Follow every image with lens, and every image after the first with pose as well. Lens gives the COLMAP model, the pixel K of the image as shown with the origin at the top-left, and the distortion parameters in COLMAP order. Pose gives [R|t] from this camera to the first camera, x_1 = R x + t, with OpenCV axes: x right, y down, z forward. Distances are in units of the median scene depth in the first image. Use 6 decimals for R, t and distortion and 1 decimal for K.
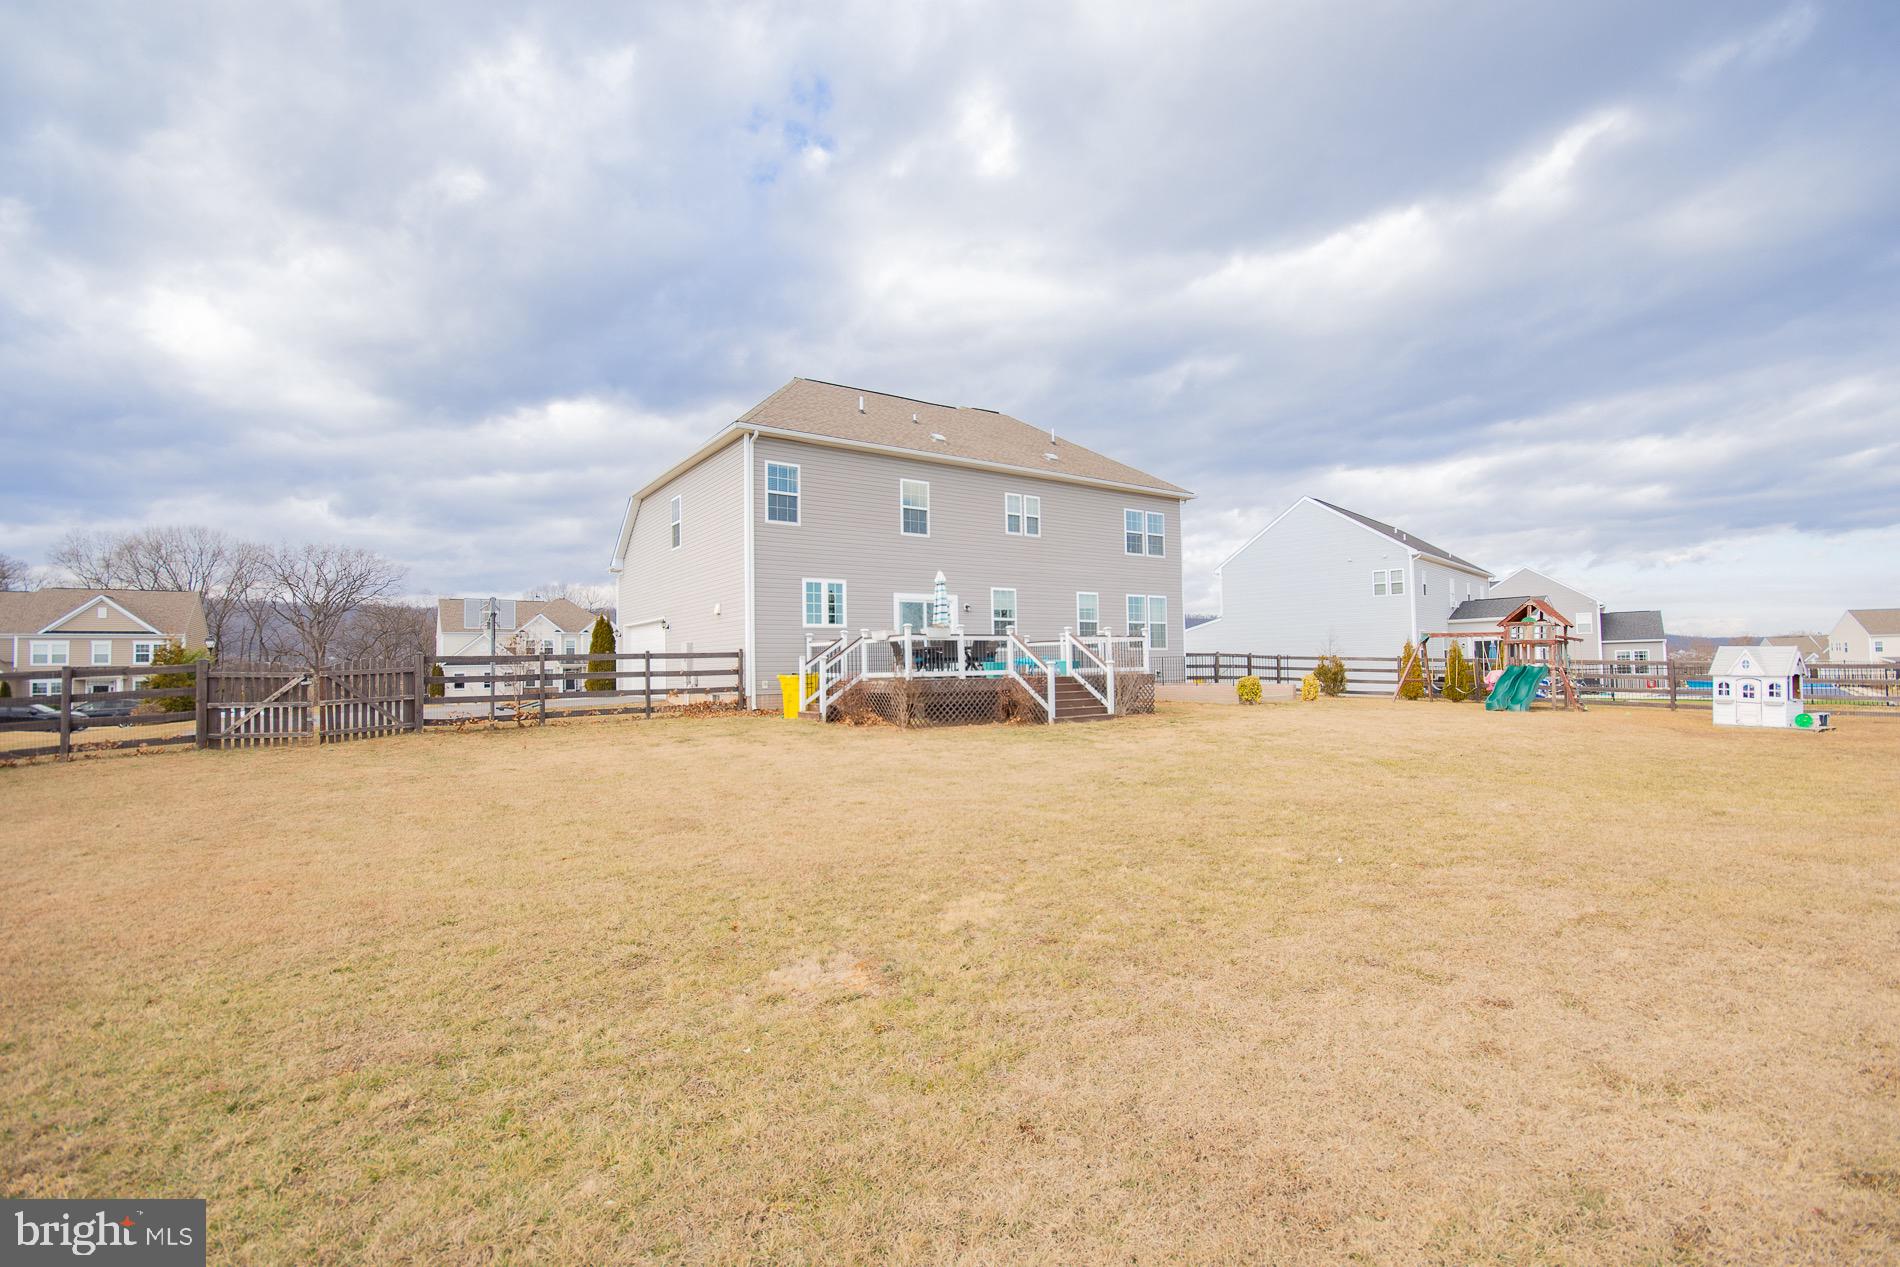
lens RADIAL K [[843.8, 0, 944.3], [0, 843.8, 646.9], [0, 0, 1]] dist [0.001007, -0.002162]
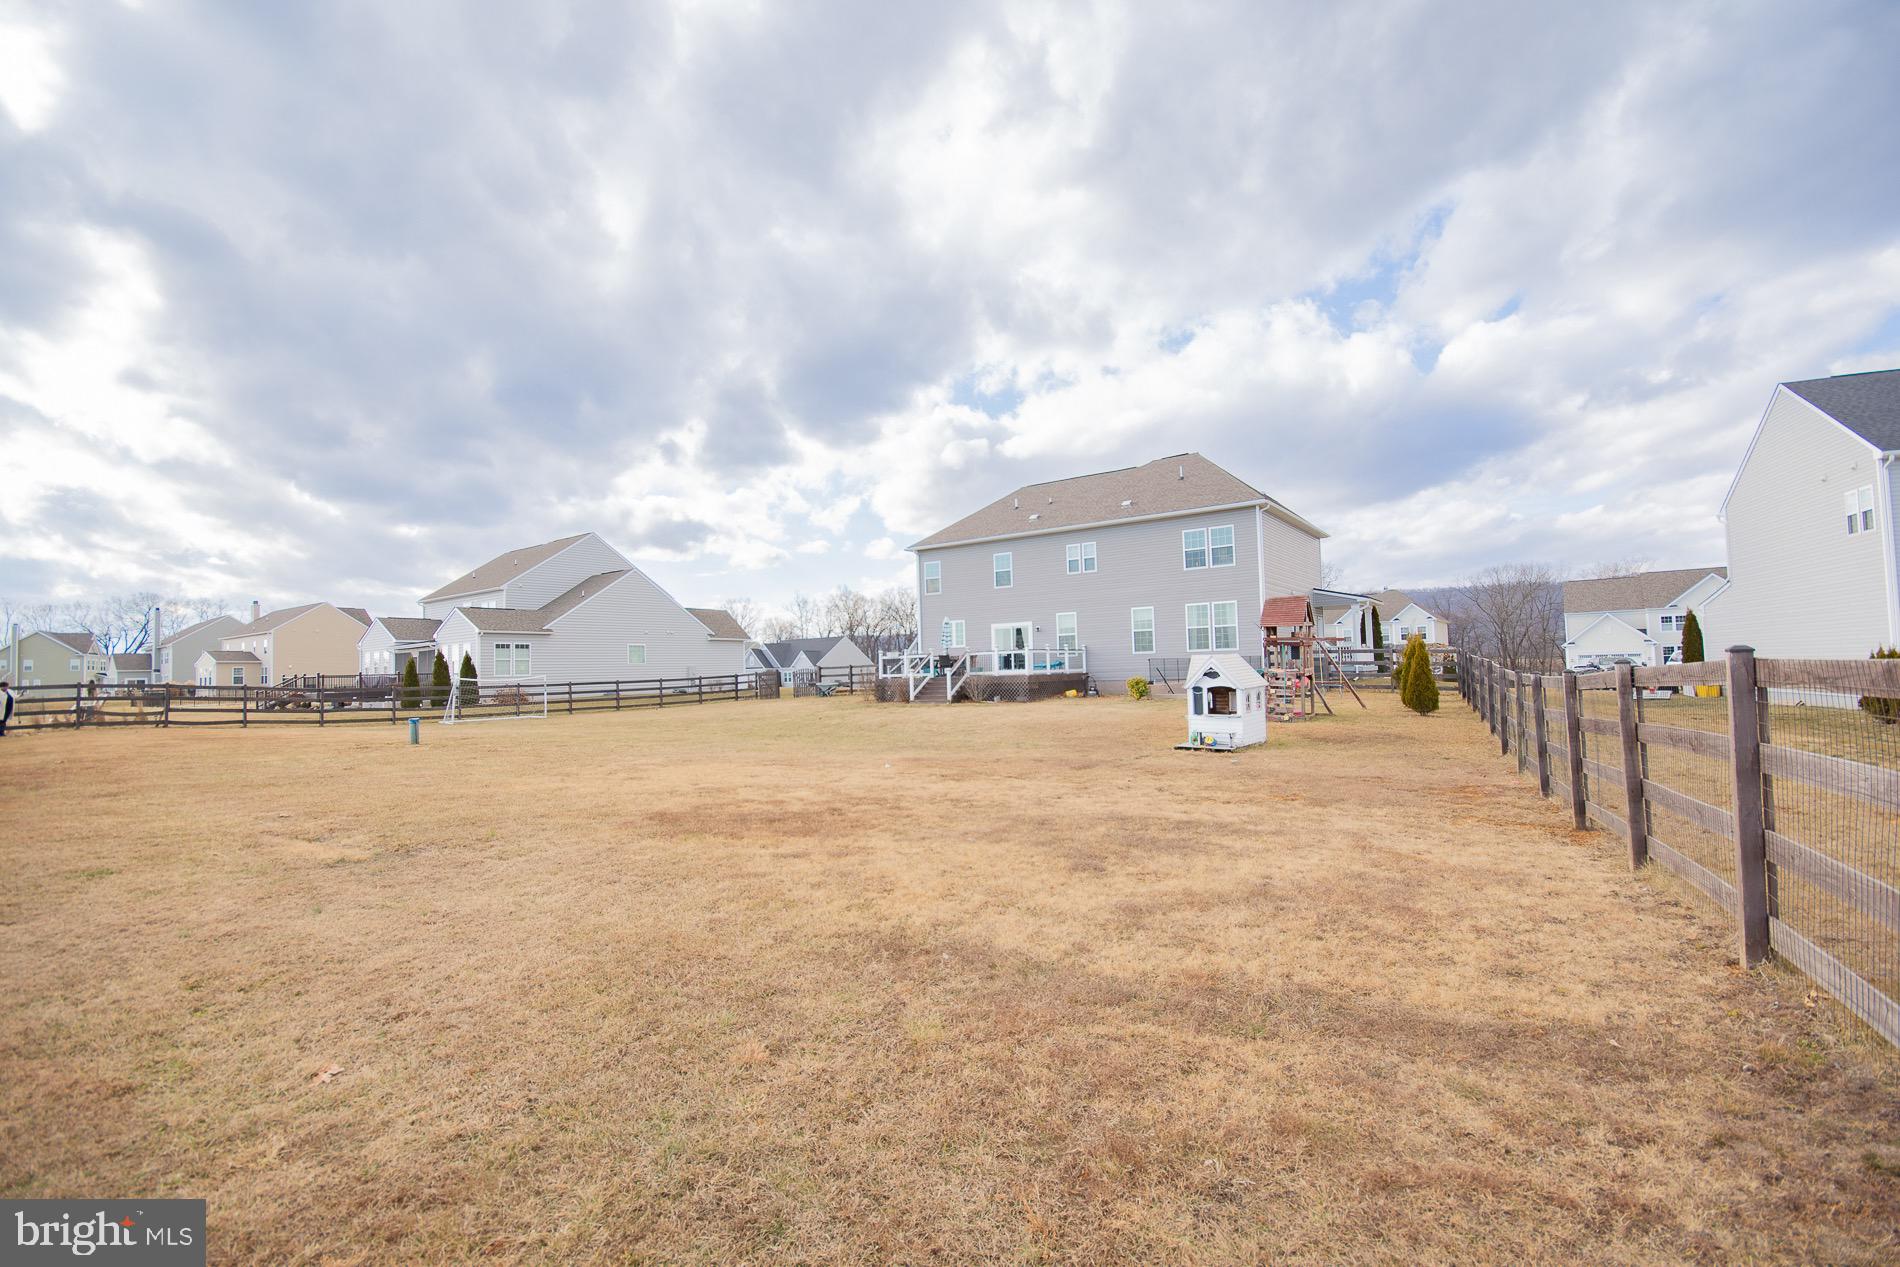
lens RADIAL K [[843.8, 0, 942.7], [0, 843.8, 641.0], [0, 0, 1]] dist [0.001007, -0.002162]
pose [[0.328382, -0.026937, -0.944161, 1.627205], [0.046911, 0.998825, -0.012181, -0.017008], [0.943379, -0.040292, 0.329260, 0.394179]]
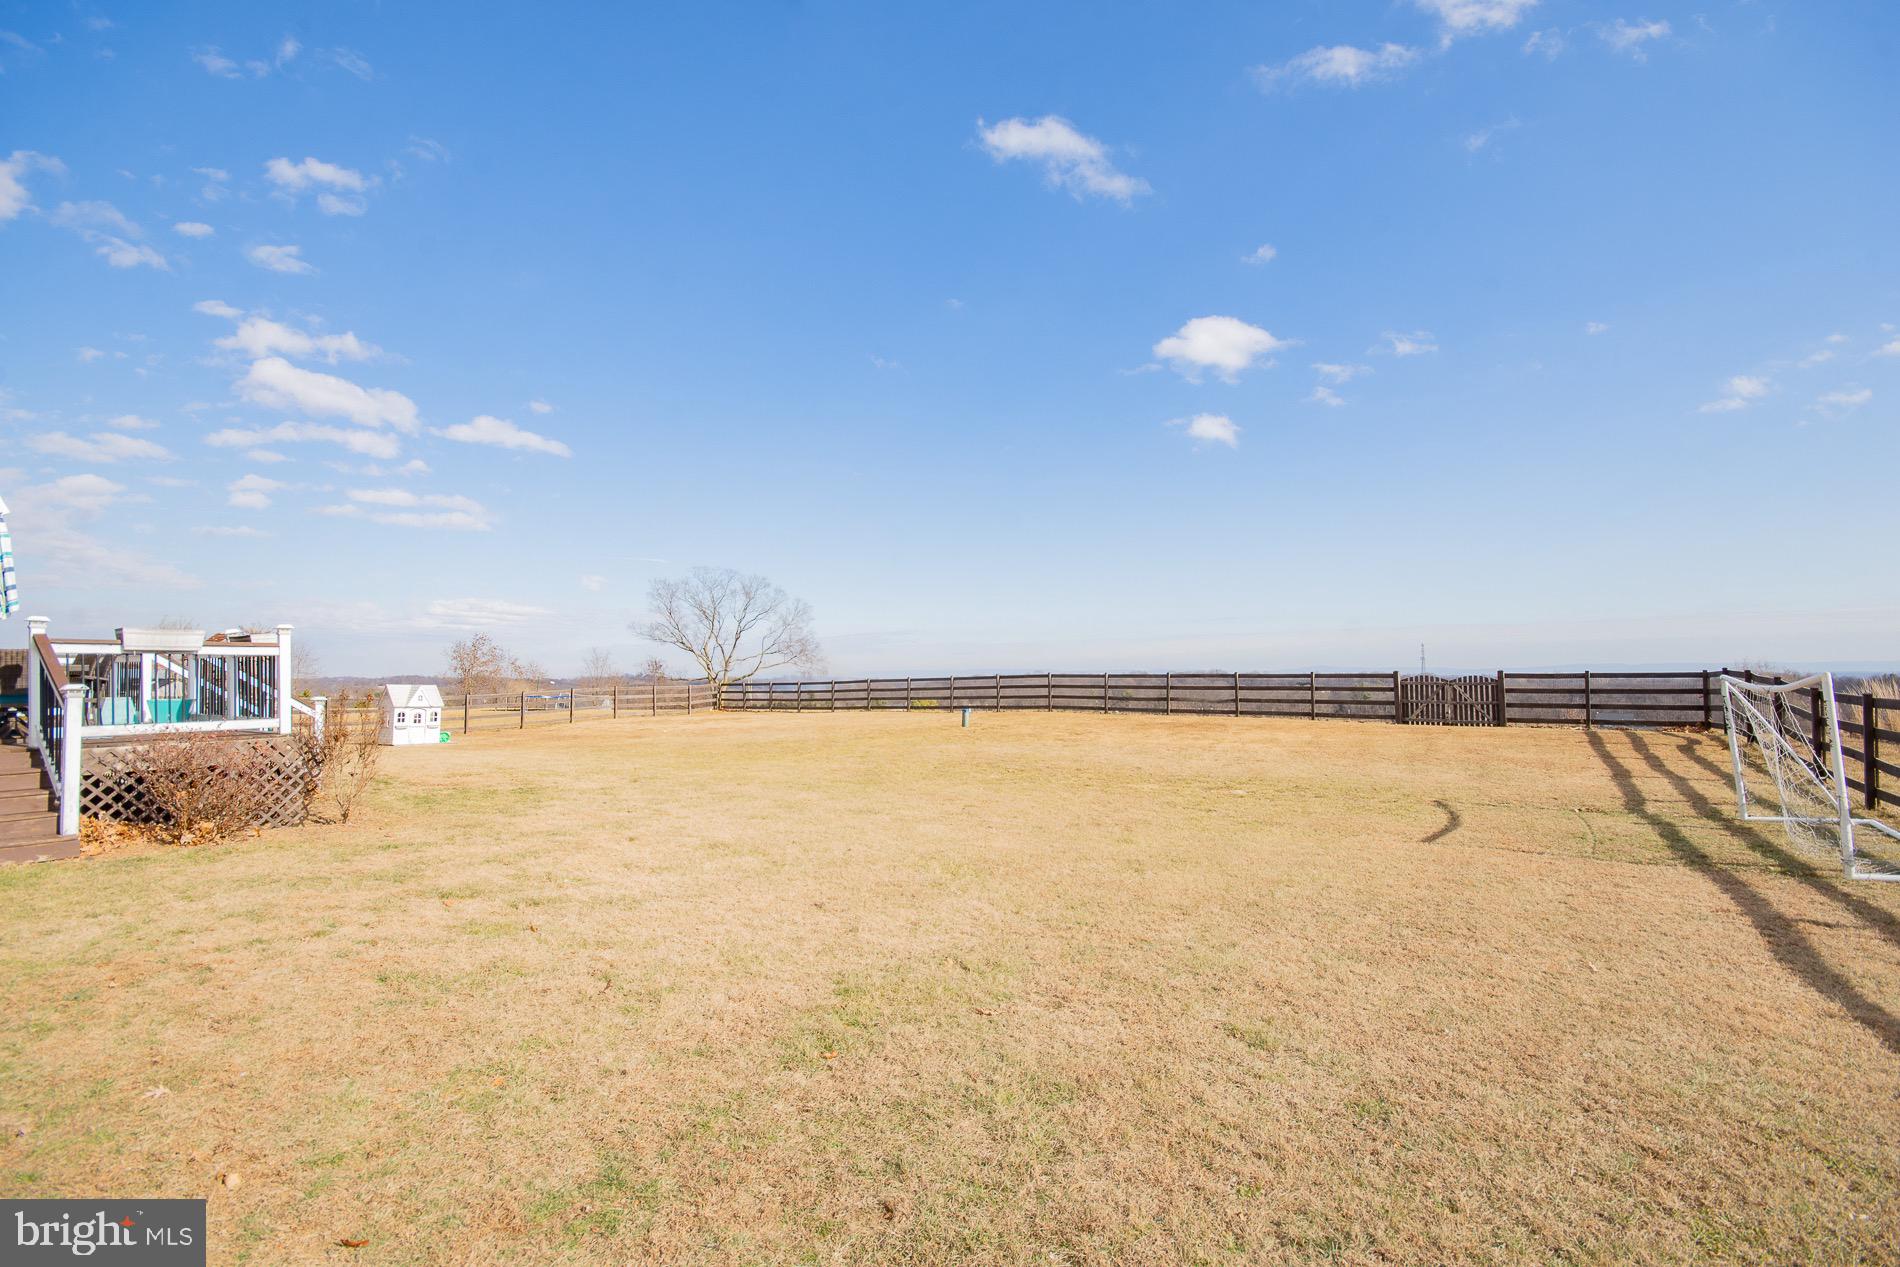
lens RADIAL K [[843.8, 0, 948.7], [0, 843.8, 643.5], [0, 0, 1]] dist [0.001007, -0.002162]
pose [[-0.398273, 0.056056, 0.915553, -0.582178], [-0.012382, 0.997711, -0.066472, 0.011715], [-0.917183, -0.037810, -0.396667, 0.709408]]
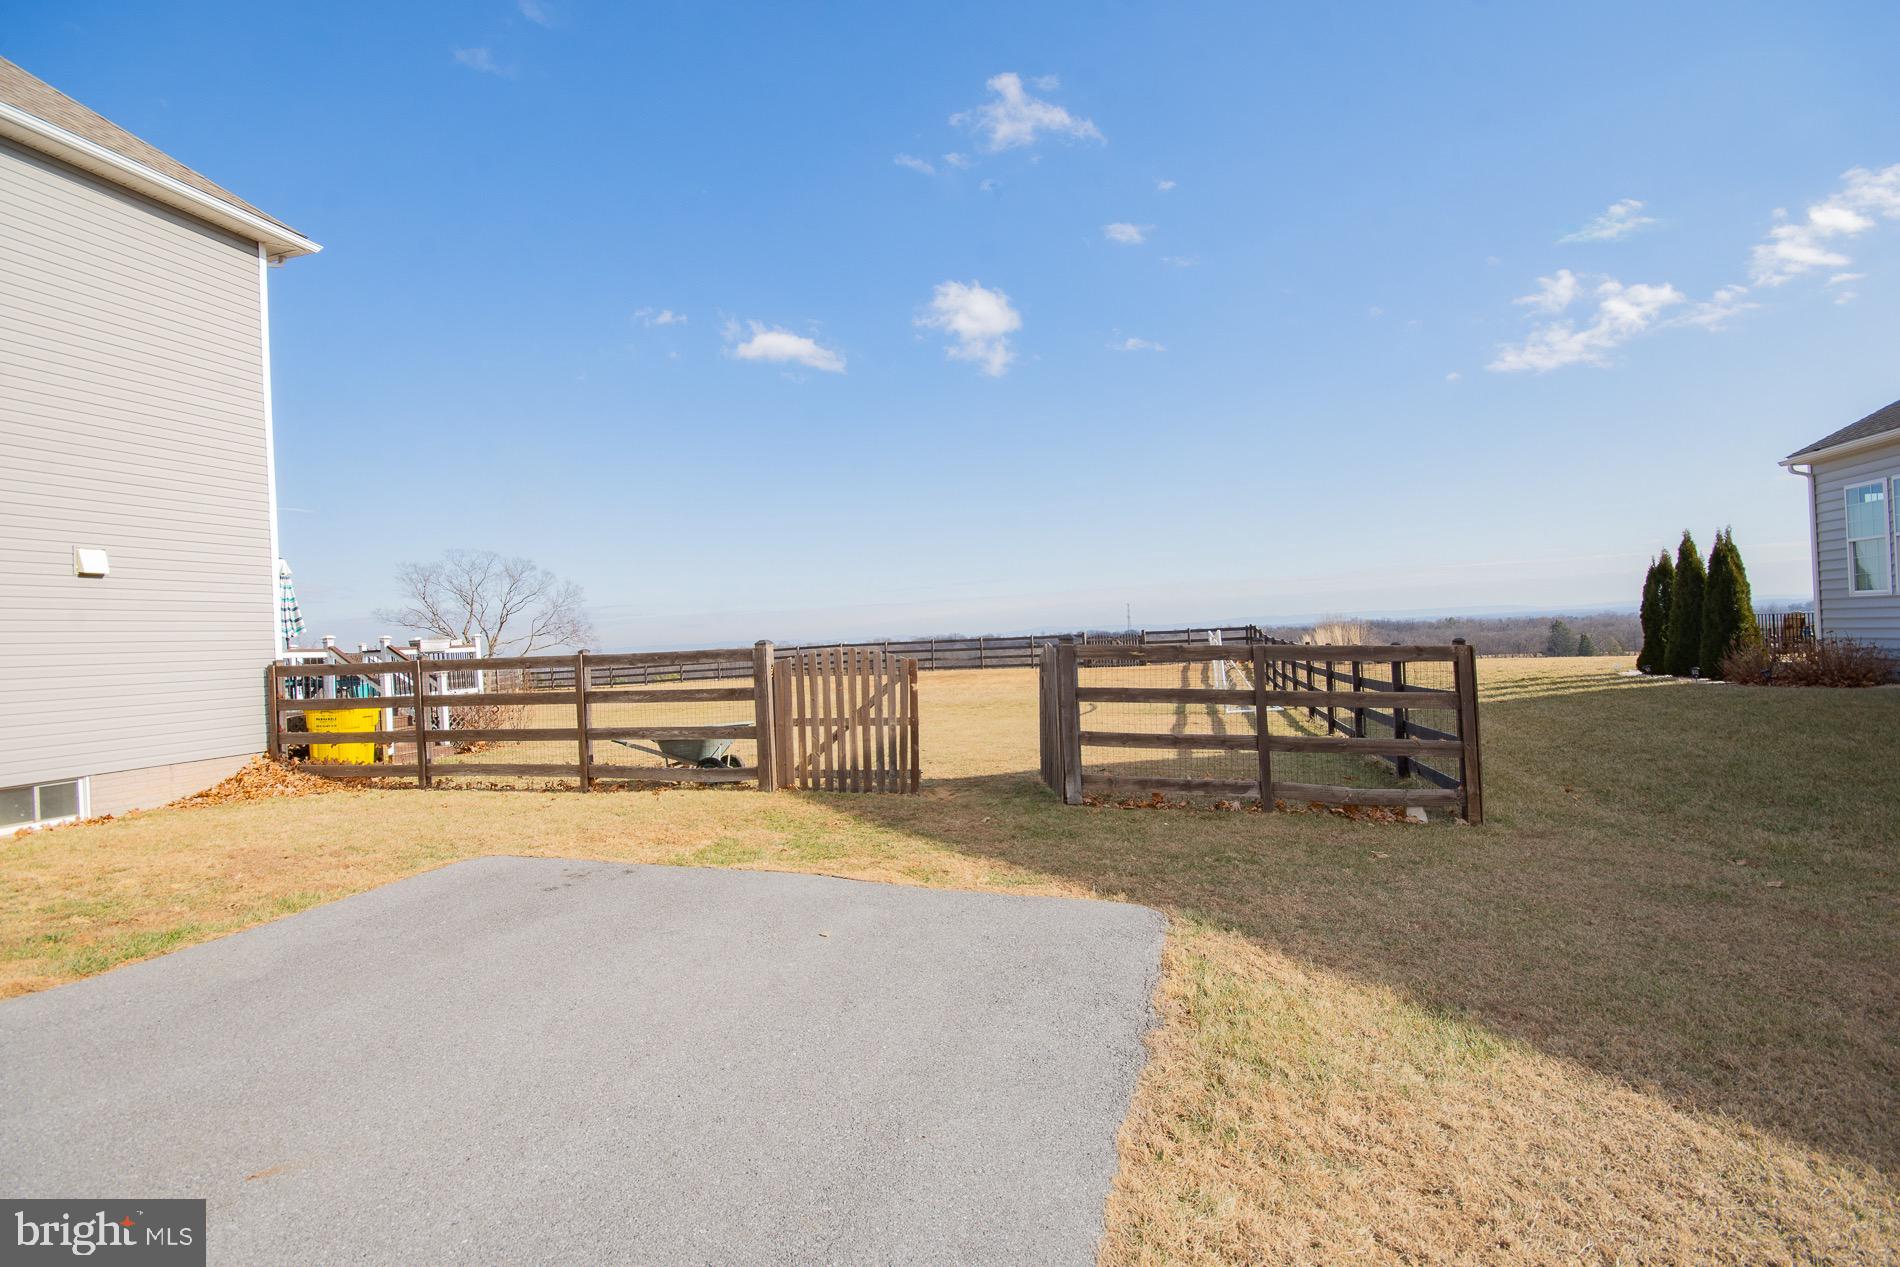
lens RADIAL K [[843.8, 0, 945.4], [0, 843.8, 631.4], [0, 0, 1]] dist [0.001007, -0.002162]
pose [[-0.650242, 0.055082, 0.757728, -0.899203], [0.037980, 0.998478, -0.039990, 0.021452], [-0.758777, 0.002775, -0.651344, 1.031388]]
